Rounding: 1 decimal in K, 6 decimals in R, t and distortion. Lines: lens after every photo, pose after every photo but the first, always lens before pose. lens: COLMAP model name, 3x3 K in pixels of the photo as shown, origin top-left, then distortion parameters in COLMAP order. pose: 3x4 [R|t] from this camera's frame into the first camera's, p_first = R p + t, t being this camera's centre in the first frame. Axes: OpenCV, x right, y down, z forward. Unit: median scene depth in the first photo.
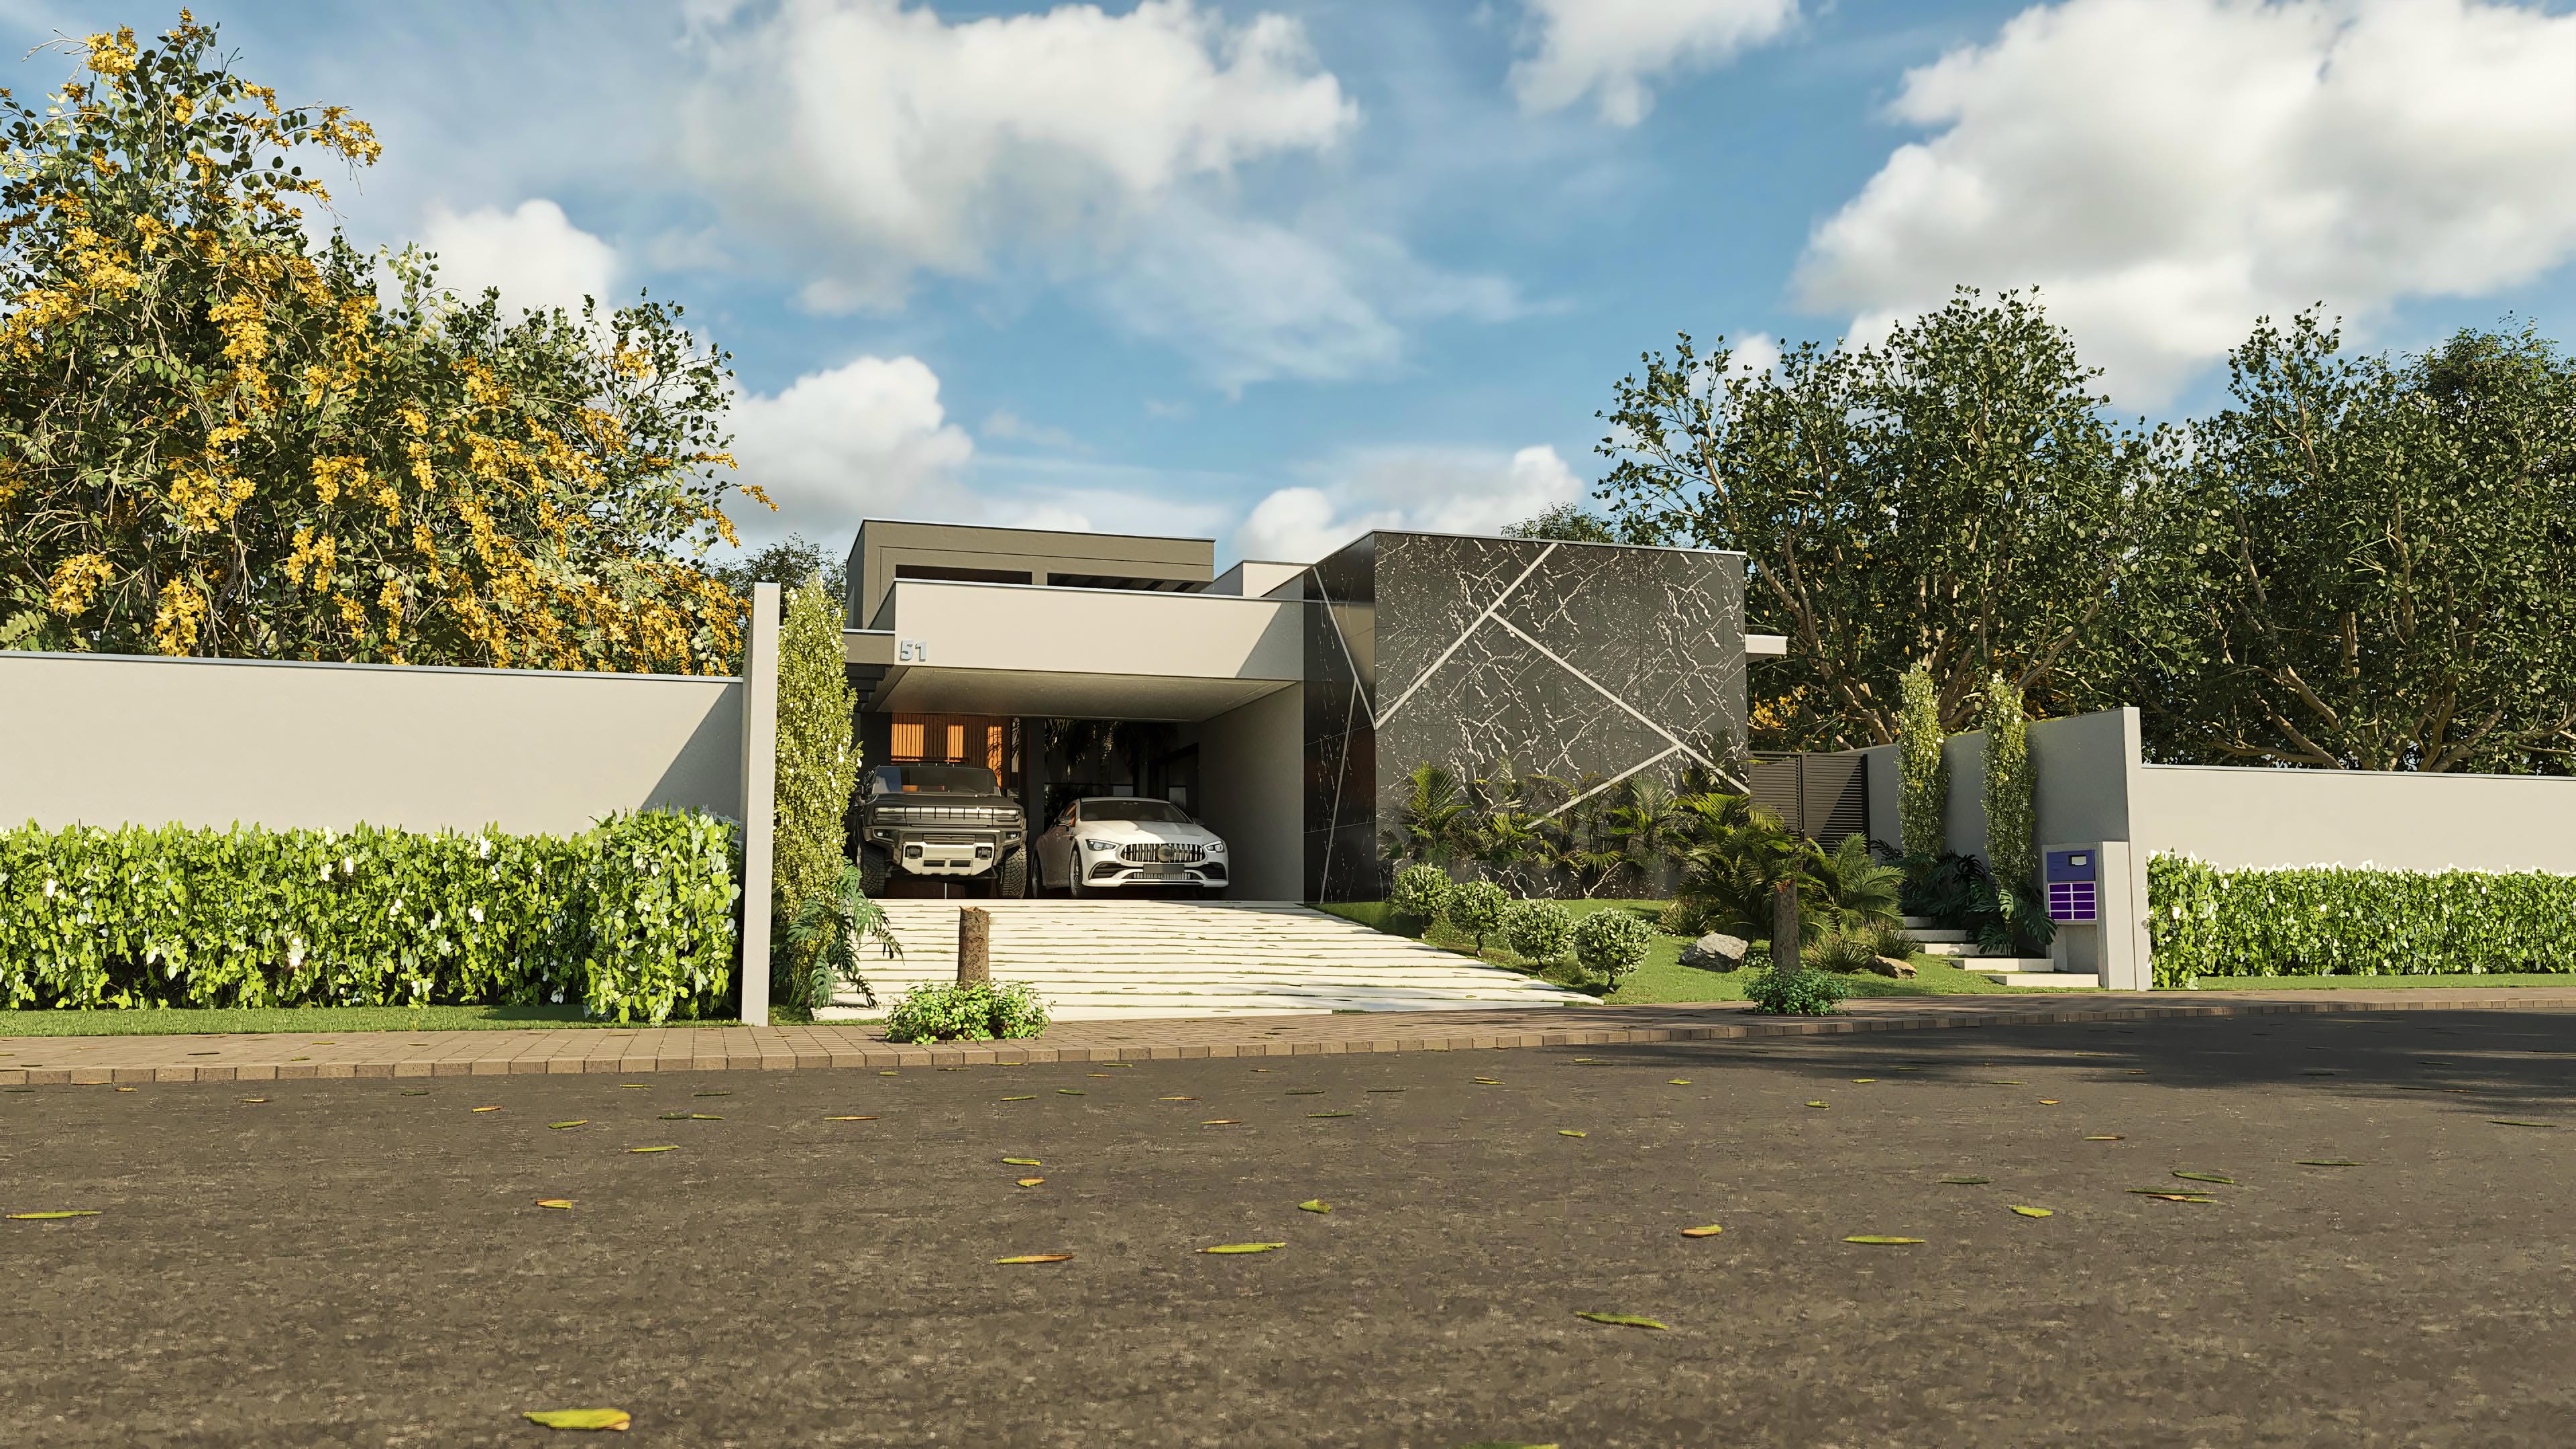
lens RADIAL K [[1936.4, 0, 1288.0], [0, 1936.4, 724.5], [0, 0, 1]] dist [0.001246, 0.002327]
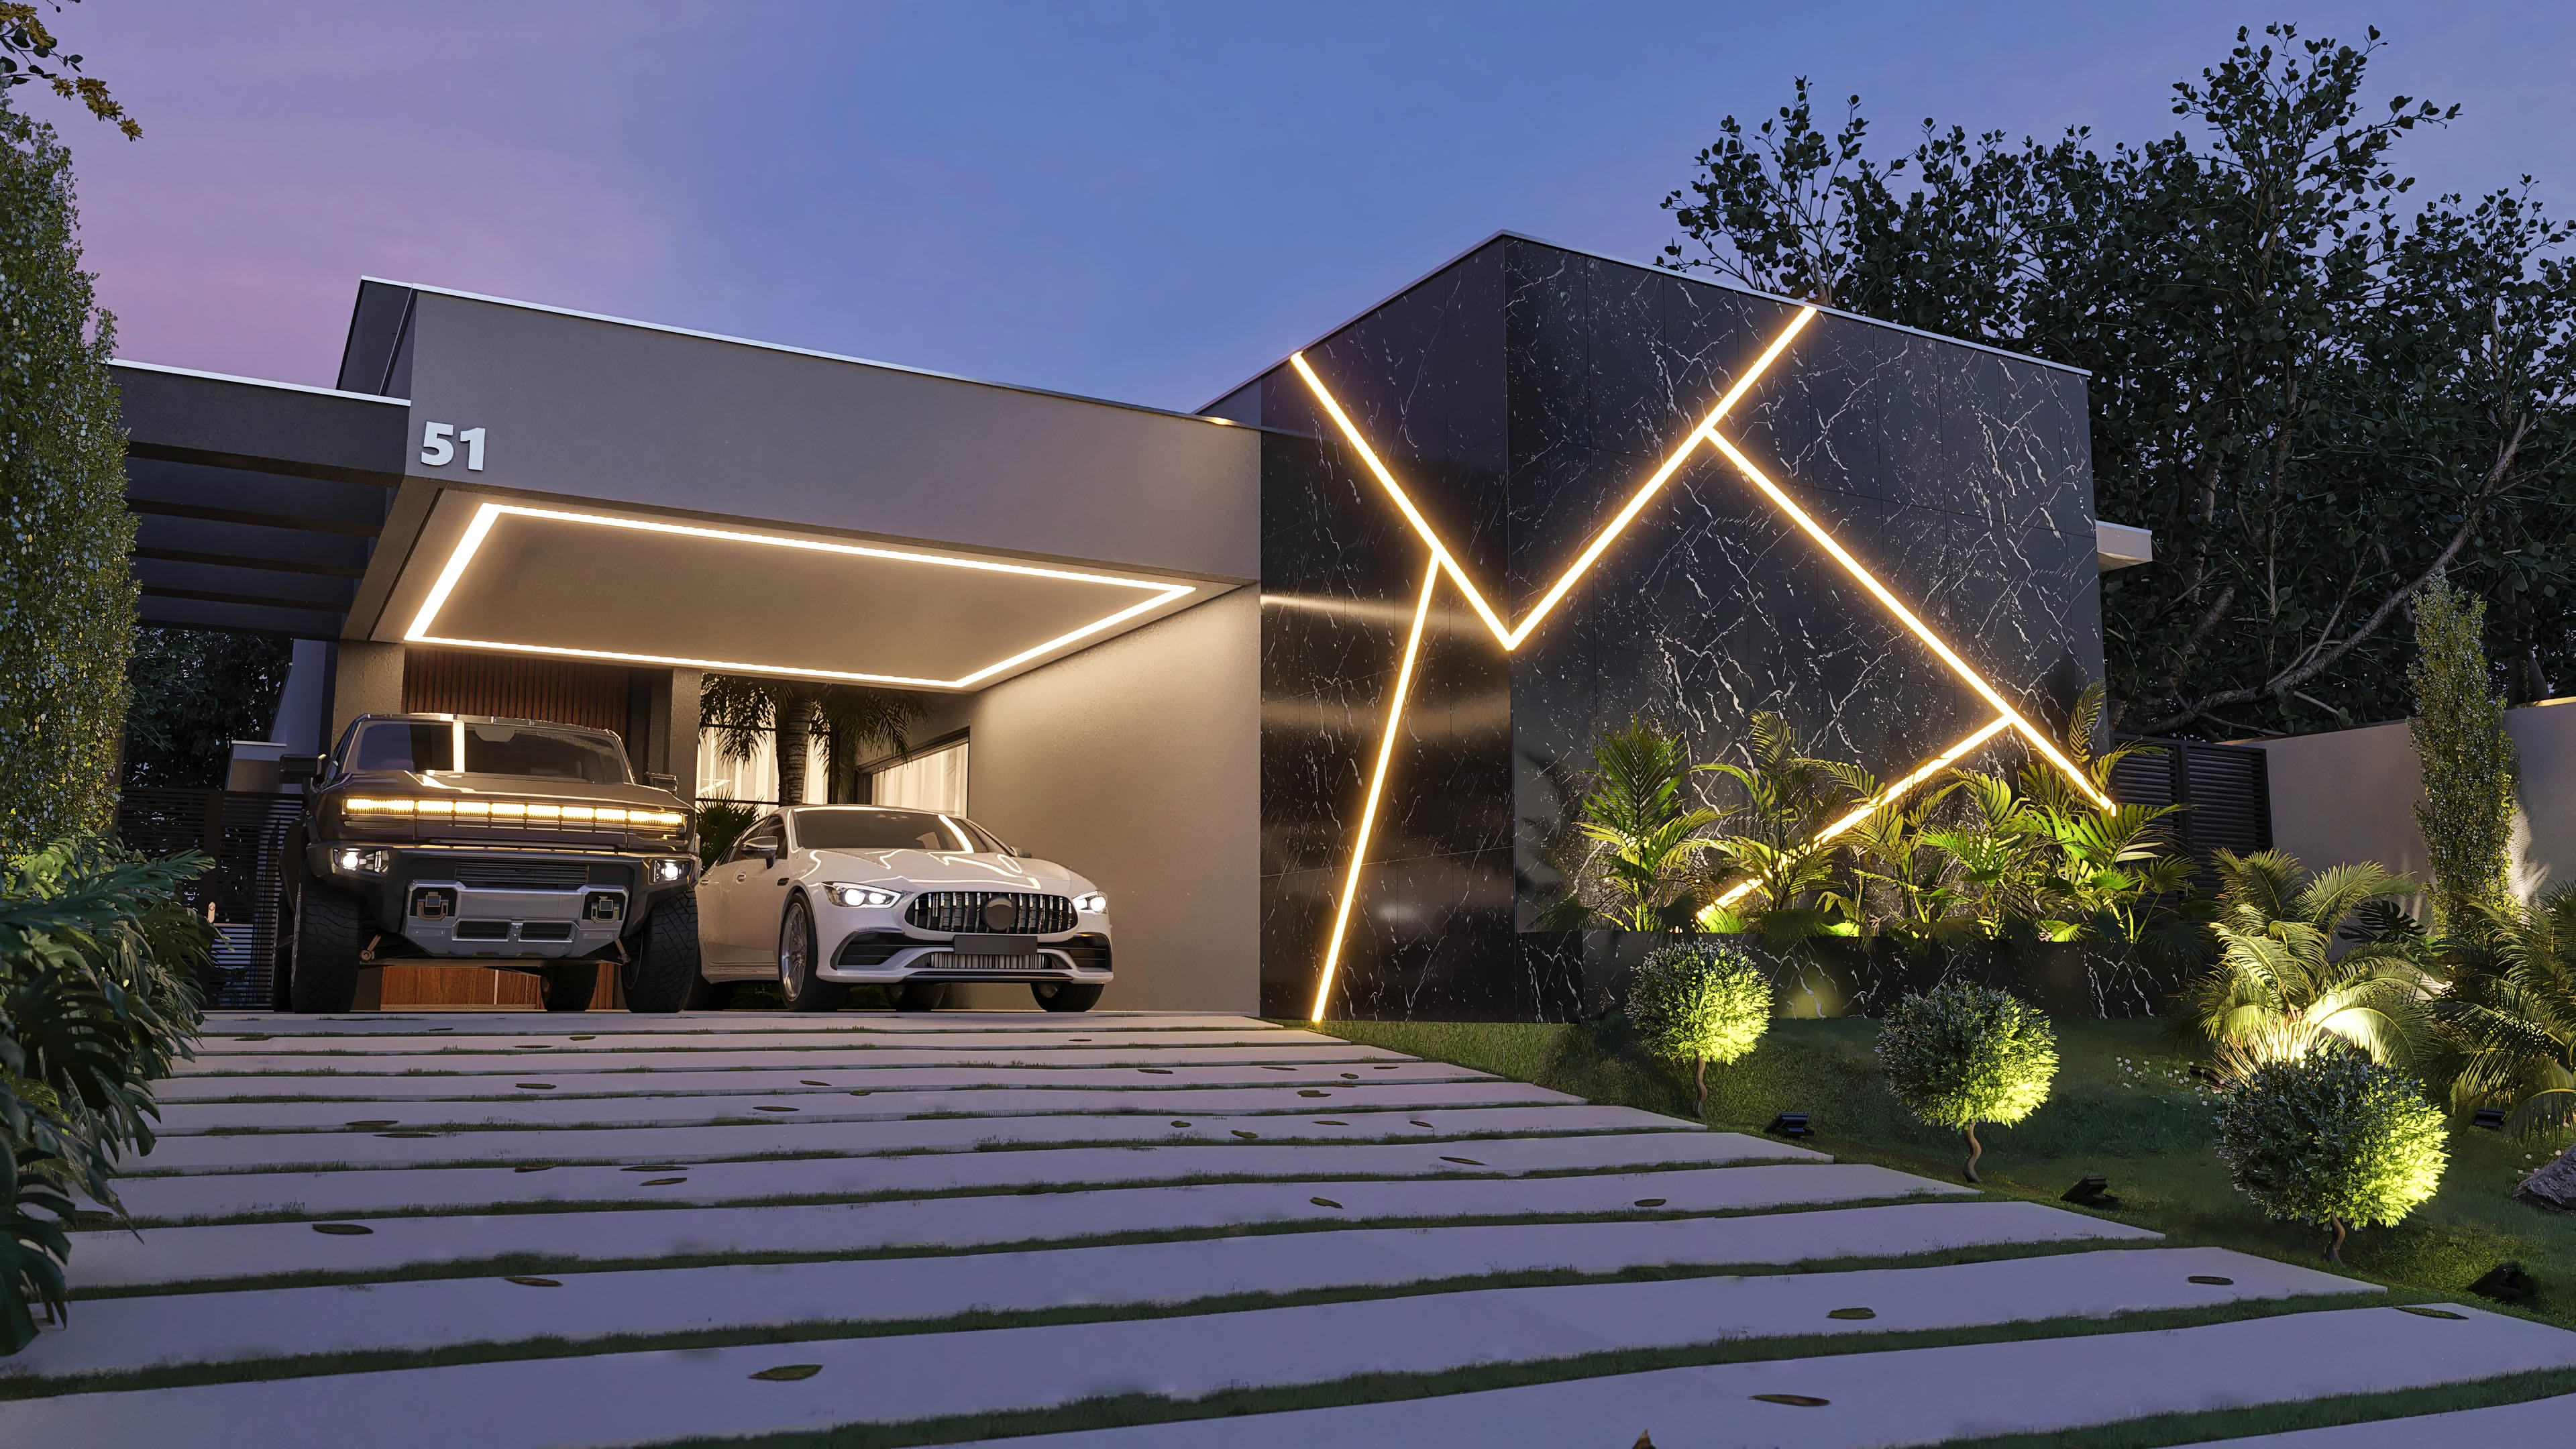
lens RADIAL K [[1936.4, 0, 1288.0], [0, 1936.4, 724.5], [0, 0, 1]] dist [0.001246, 0.002327]
pose [[0.975524, 0.032138, 0.217530, -0.103208], [-0.023418, 0.998820, -0.042547, 0.040187], [-0.218641, 0.036412, 0.975126, 0.538318]]
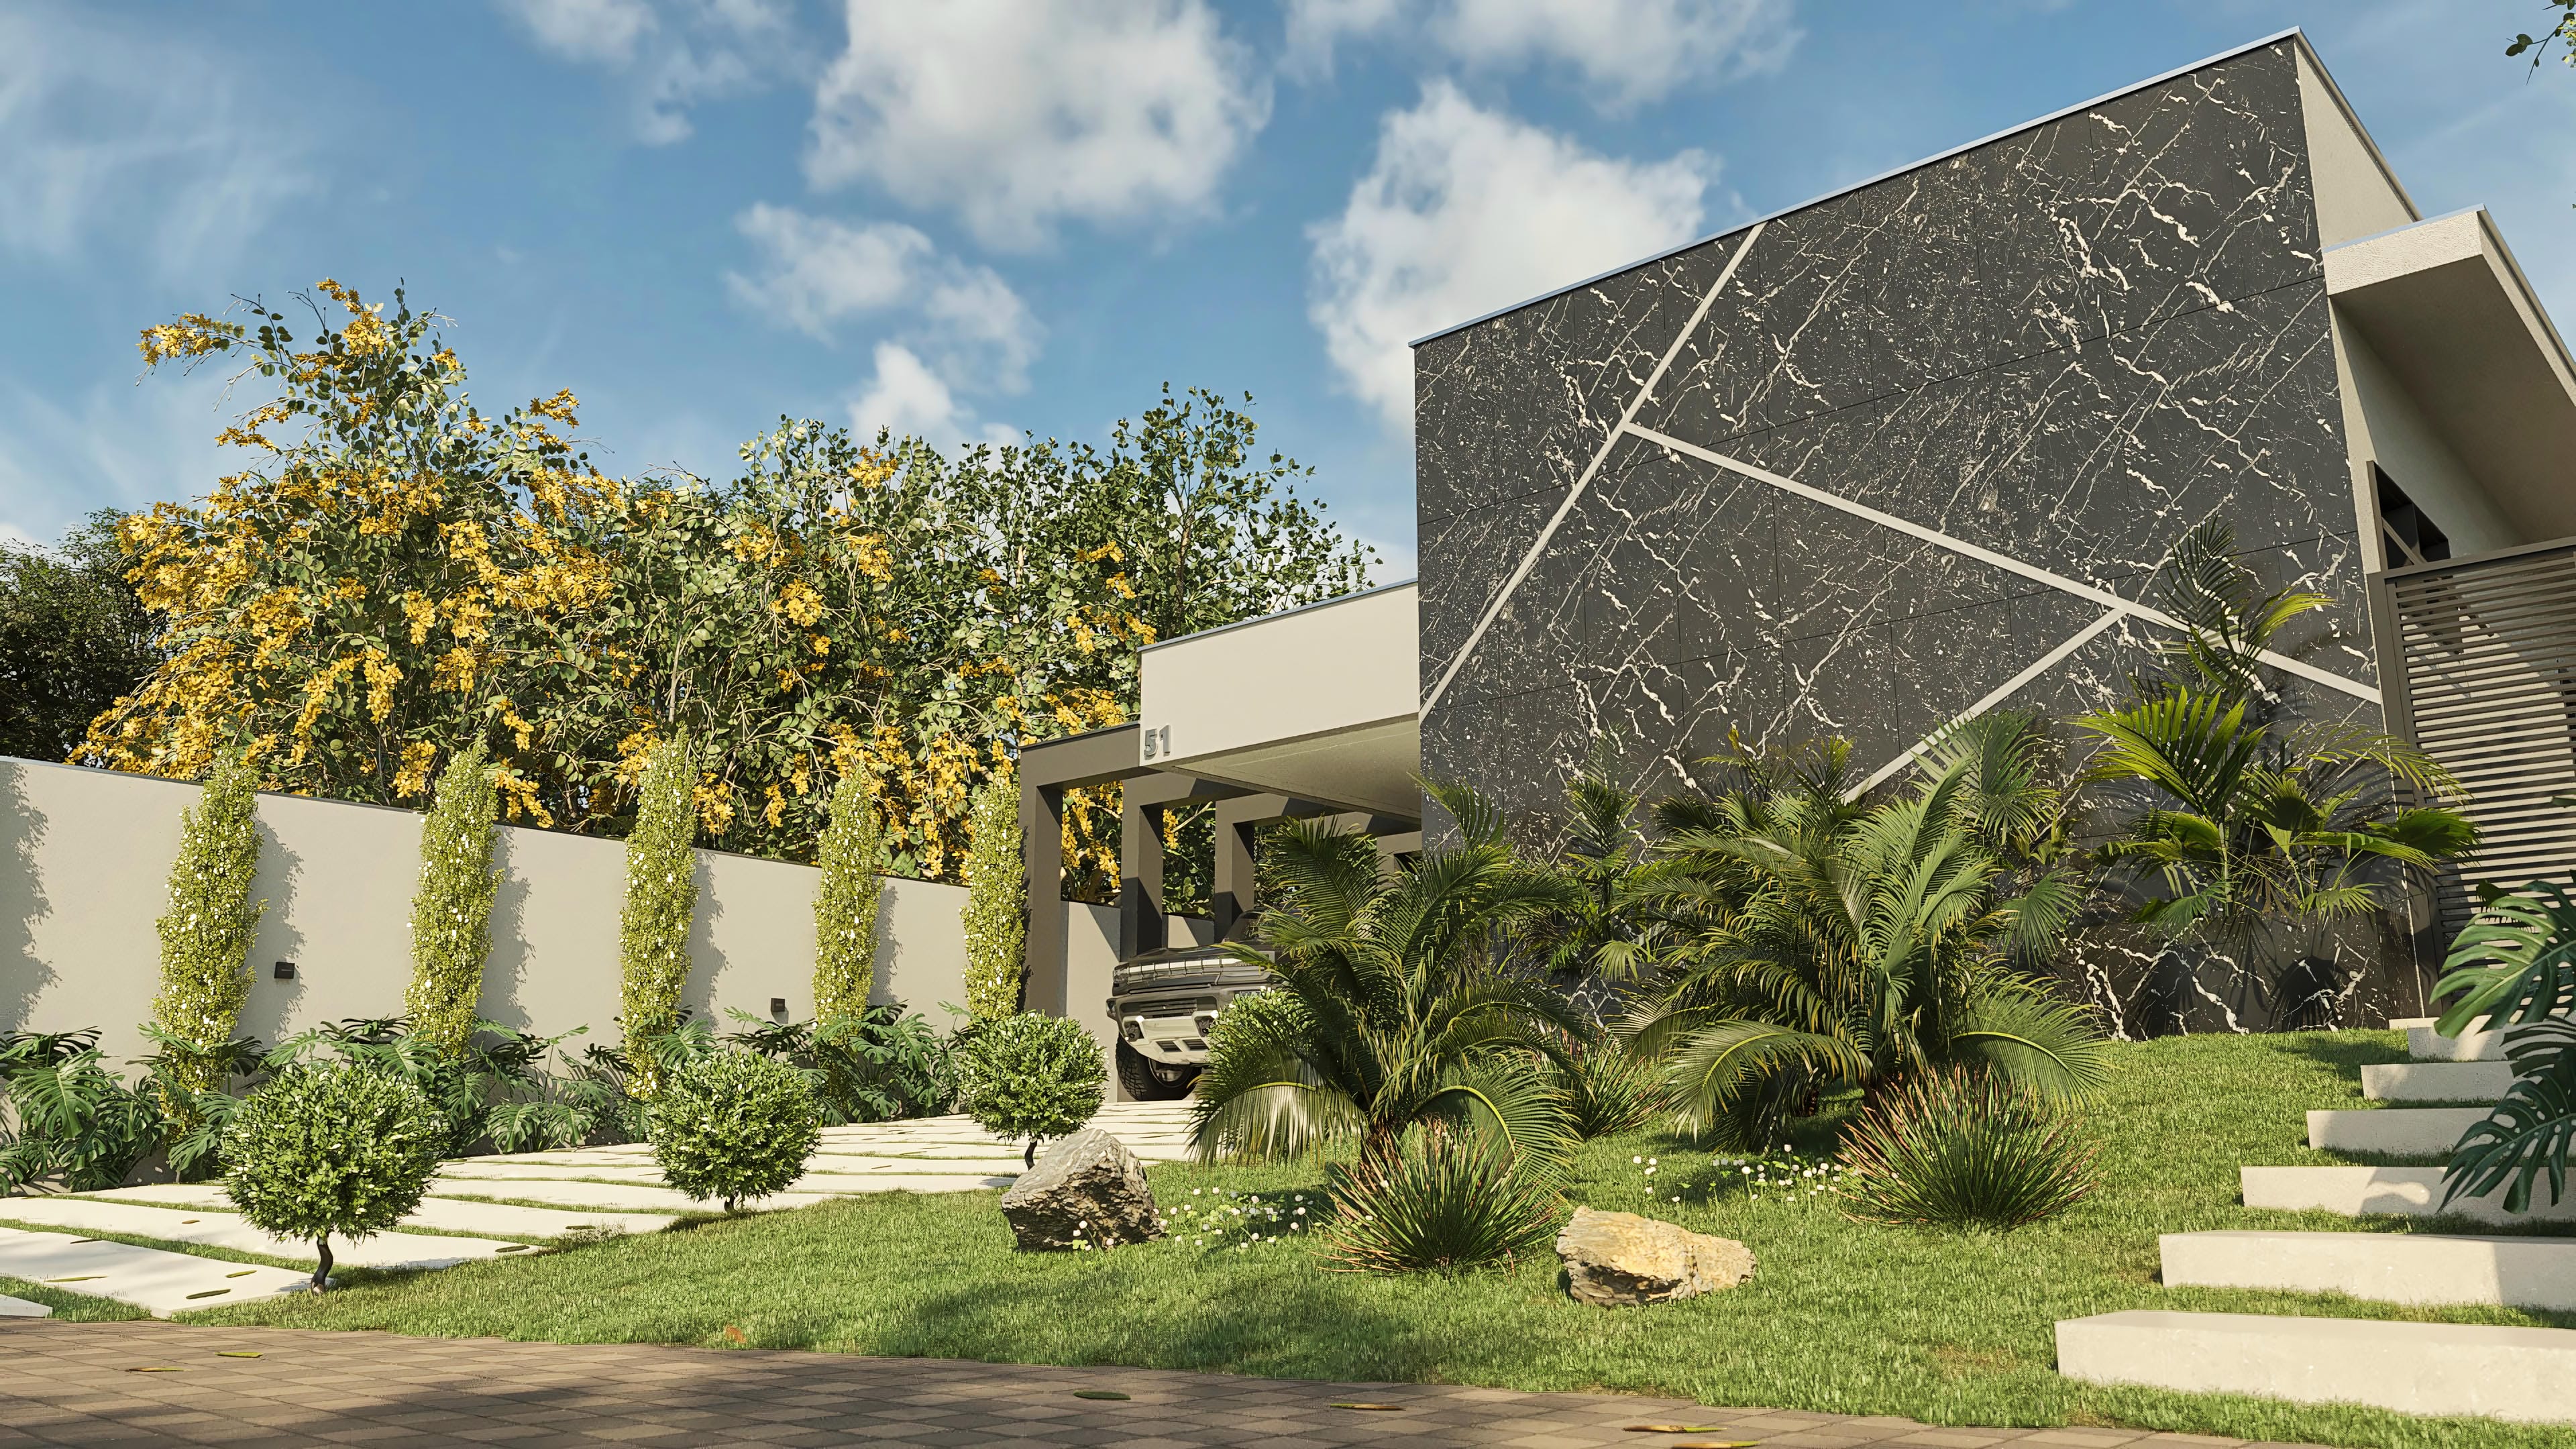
lens RADIAL K [[1936.4, 0, 1288.0], [0, 1936.4, 724.5], [0, 0, 1]] dist [0.001246, 0.002327]
pose [[0.517458, -0.192278, -0.833826, 0.422996], [0.089786, 0.981249, -0.170553, 0.080366], [0.850985, 0.013388, 0.525019, 0.685535]]
